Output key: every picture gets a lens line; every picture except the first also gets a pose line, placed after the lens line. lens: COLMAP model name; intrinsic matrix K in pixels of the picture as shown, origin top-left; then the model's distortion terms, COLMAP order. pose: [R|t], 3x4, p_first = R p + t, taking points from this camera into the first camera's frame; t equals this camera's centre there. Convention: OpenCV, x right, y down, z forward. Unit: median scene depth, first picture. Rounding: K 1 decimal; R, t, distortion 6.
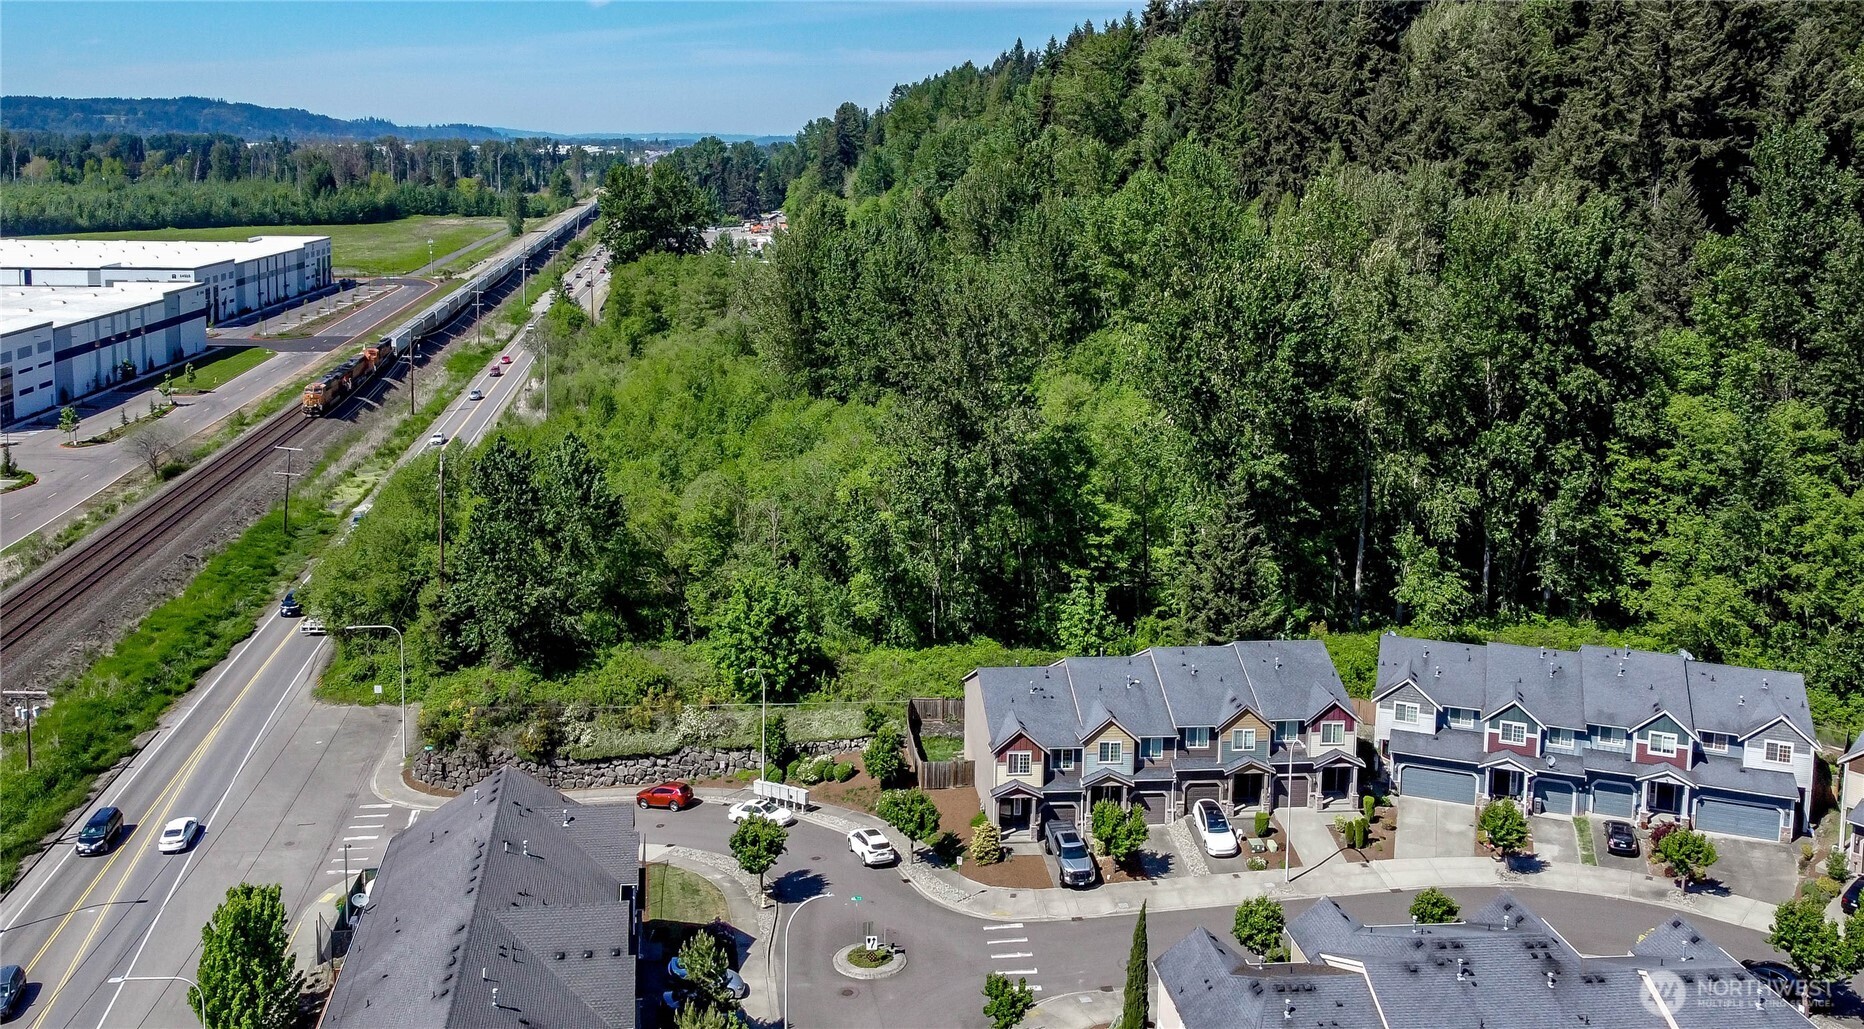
lens RADIAL K [[1621.9, 0, 821.2], [0, 1621.9, 362.4], [0, 0, 1]] dist [0.004720, -0.005149]
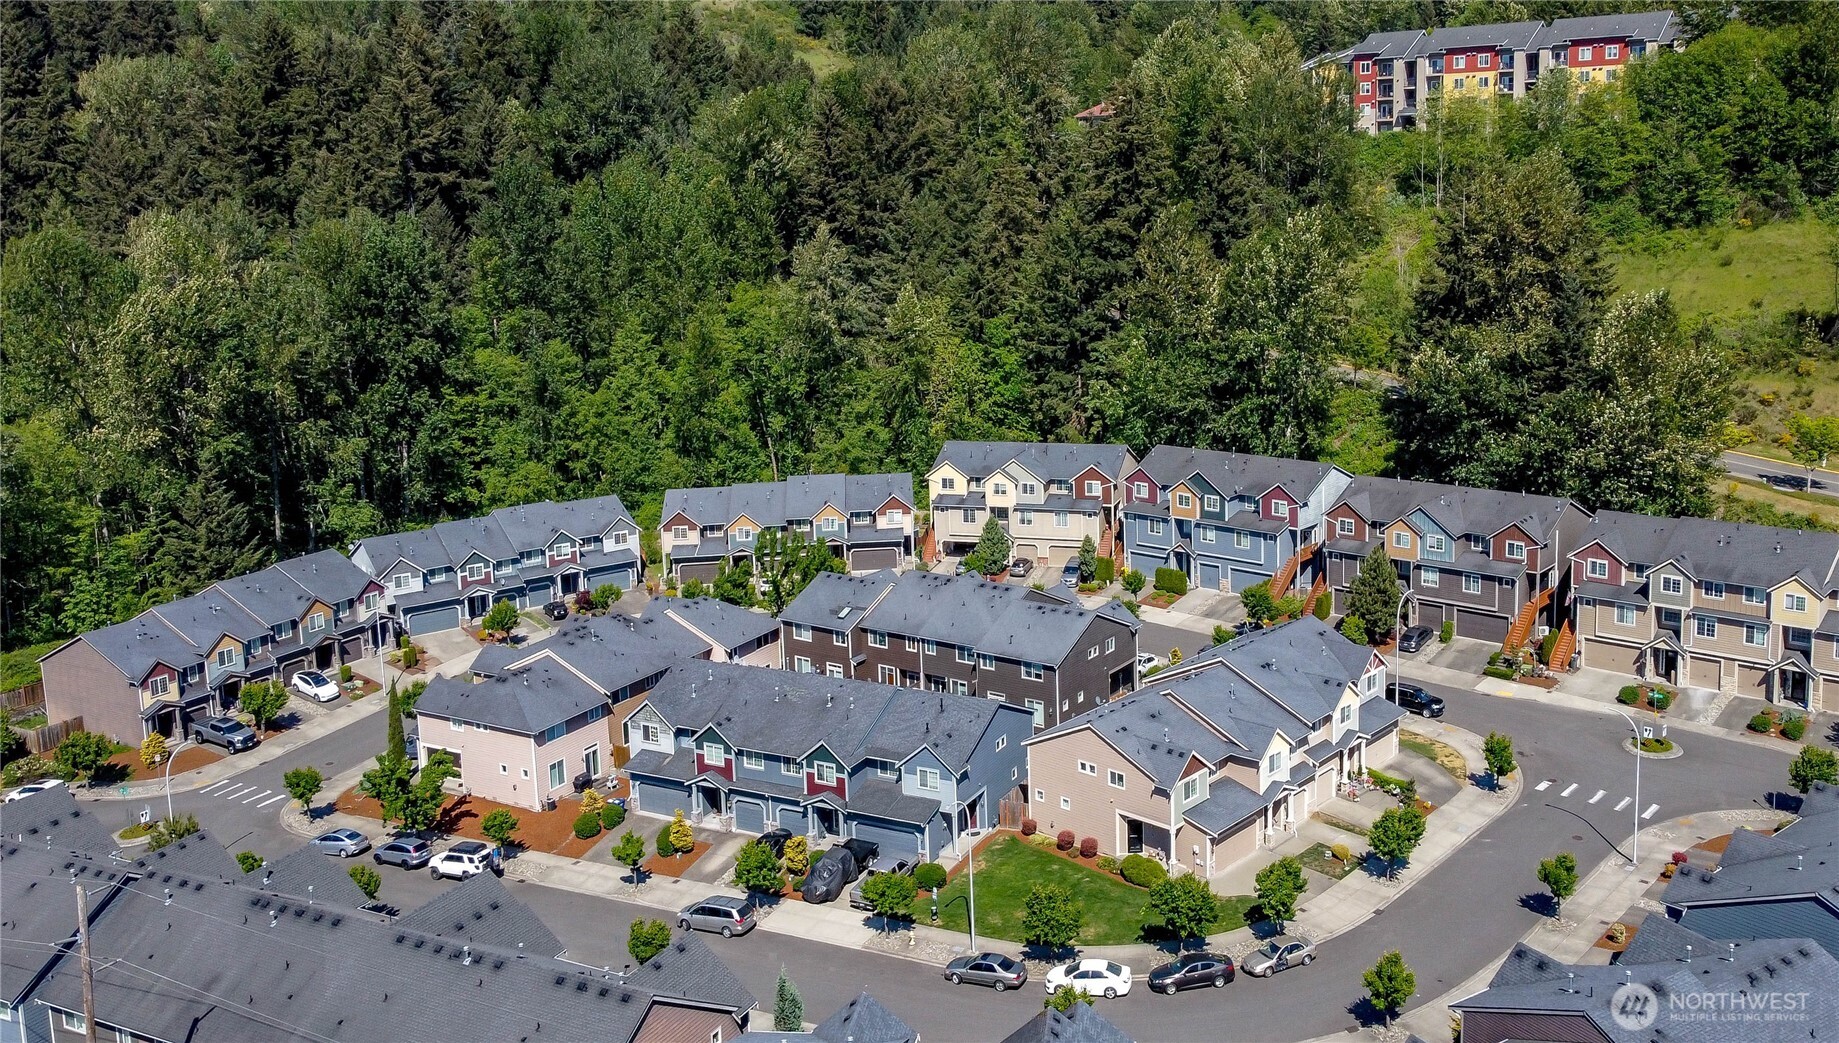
lens RADIAL K [[1369.6, 0, 918.1], [0, 1369.6, 523.8], [0, 0, 1]] dist [0.002145, 0.006067]
pose [[0.621074, -0.228885, 0.749586, -0.269486], [0.144646, 0.973452, 0.177394, 0.015573], [-0.770288, -0.001750, 0.637693, -0.142452]]
